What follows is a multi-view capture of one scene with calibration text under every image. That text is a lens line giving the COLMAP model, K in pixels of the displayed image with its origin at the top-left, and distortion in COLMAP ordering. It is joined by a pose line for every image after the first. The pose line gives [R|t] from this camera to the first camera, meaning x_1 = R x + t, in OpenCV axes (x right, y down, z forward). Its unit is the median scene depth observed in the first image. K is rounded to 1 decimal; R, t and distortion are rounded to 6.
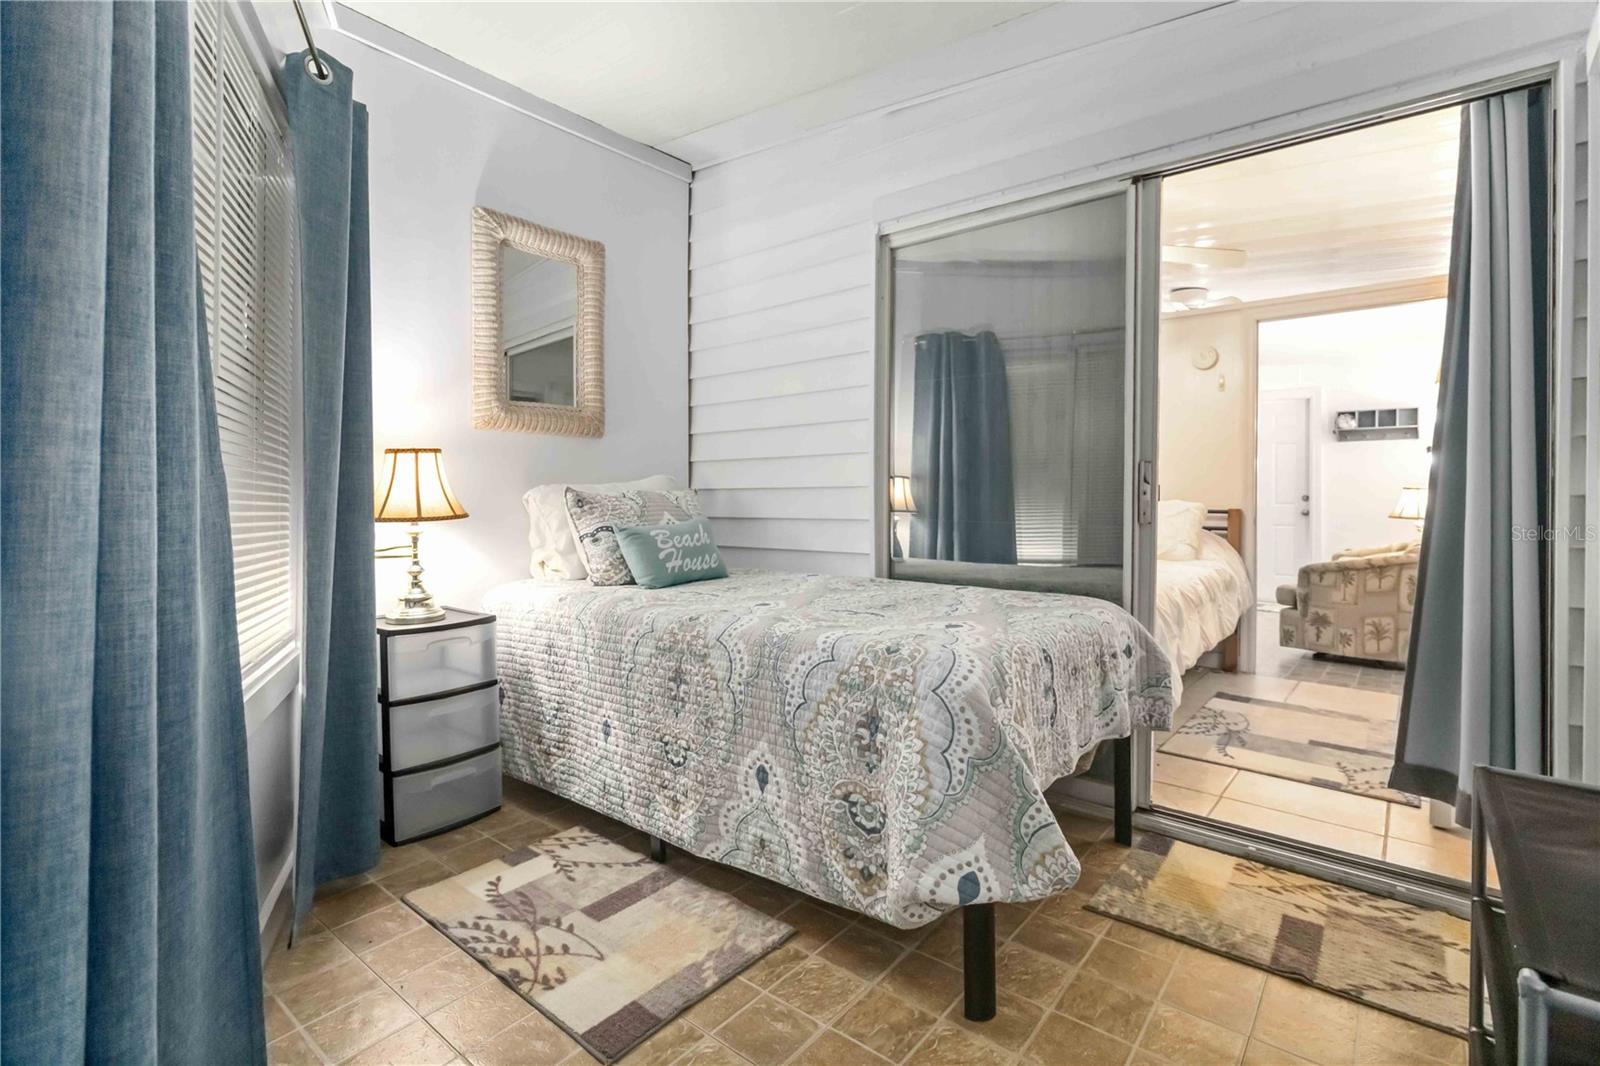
lens RADIAL K [[746.0, 0, 793.1], [0, 746.0, 505.6], [0, 0, 1]] dist [0.002391, -0.000391]
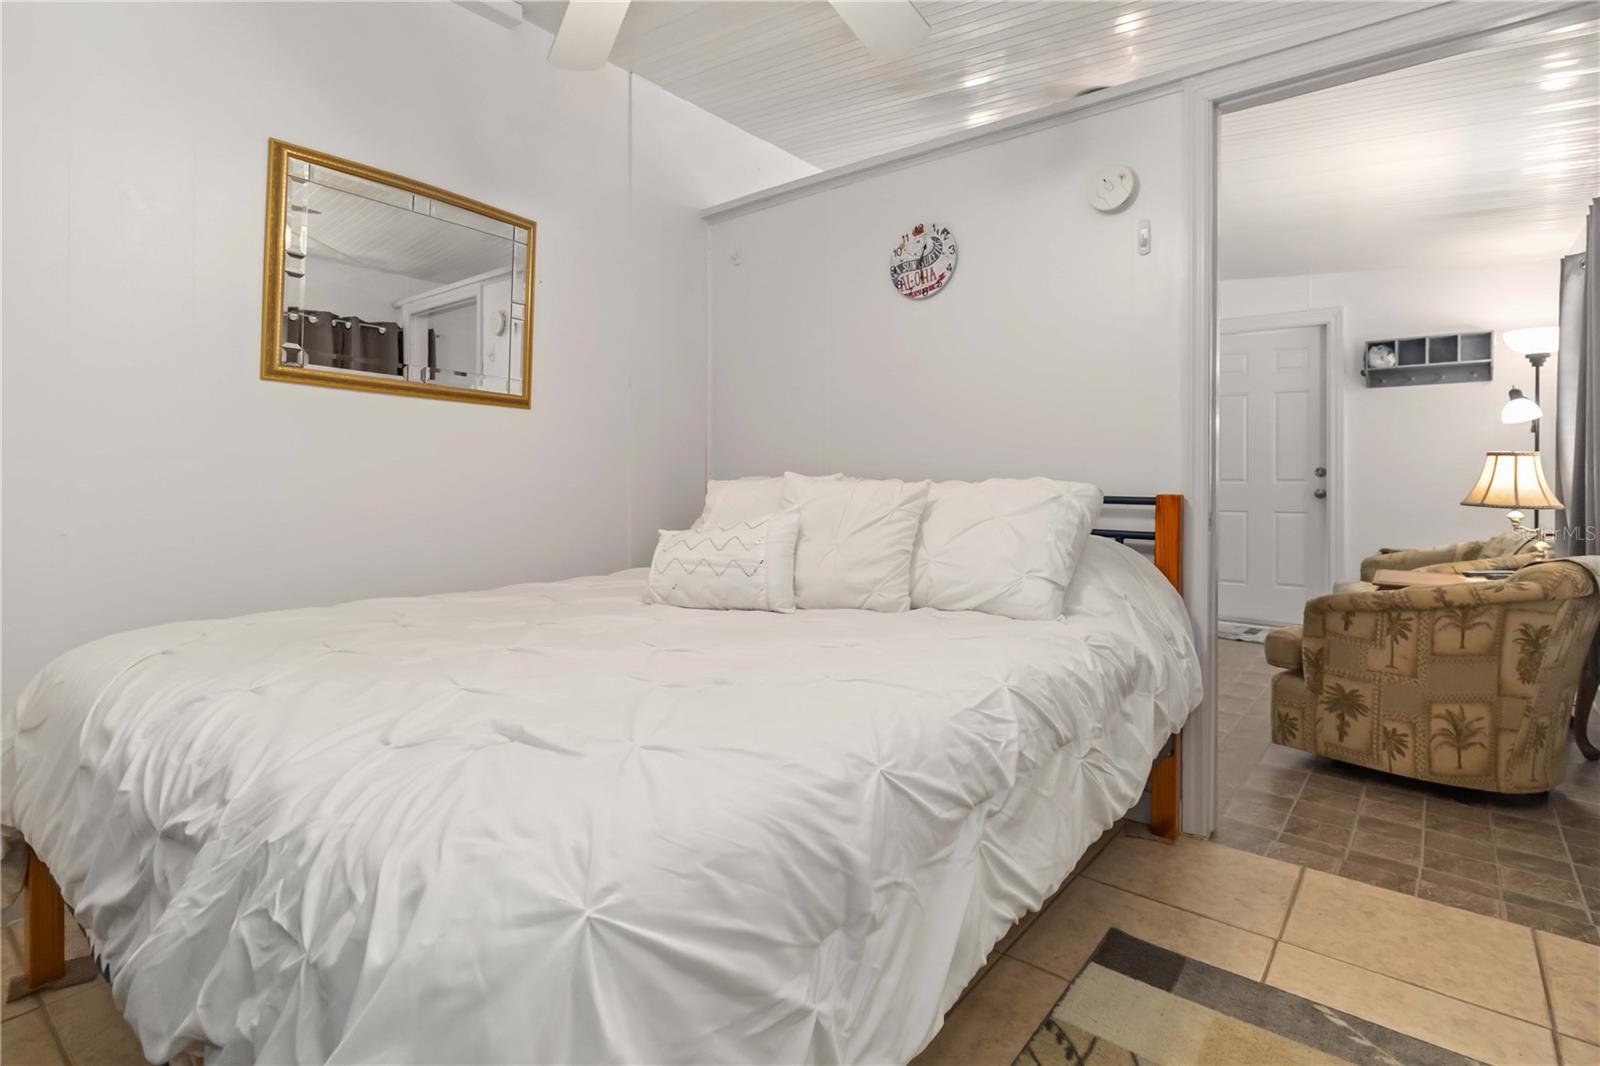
lens RADIAL K [[746.0, 0, 821.6], [0, 746.0, 480.7], [0, 0, 1]] dist [0.002391, -0.000391]
pose [[0.999958, -0.003588, 0.008473, 0.331952], [0.003608, 0.999991, -0.002420, -0.003734], [-0.008464, 0.002451, 0.999961, 0.475484]]
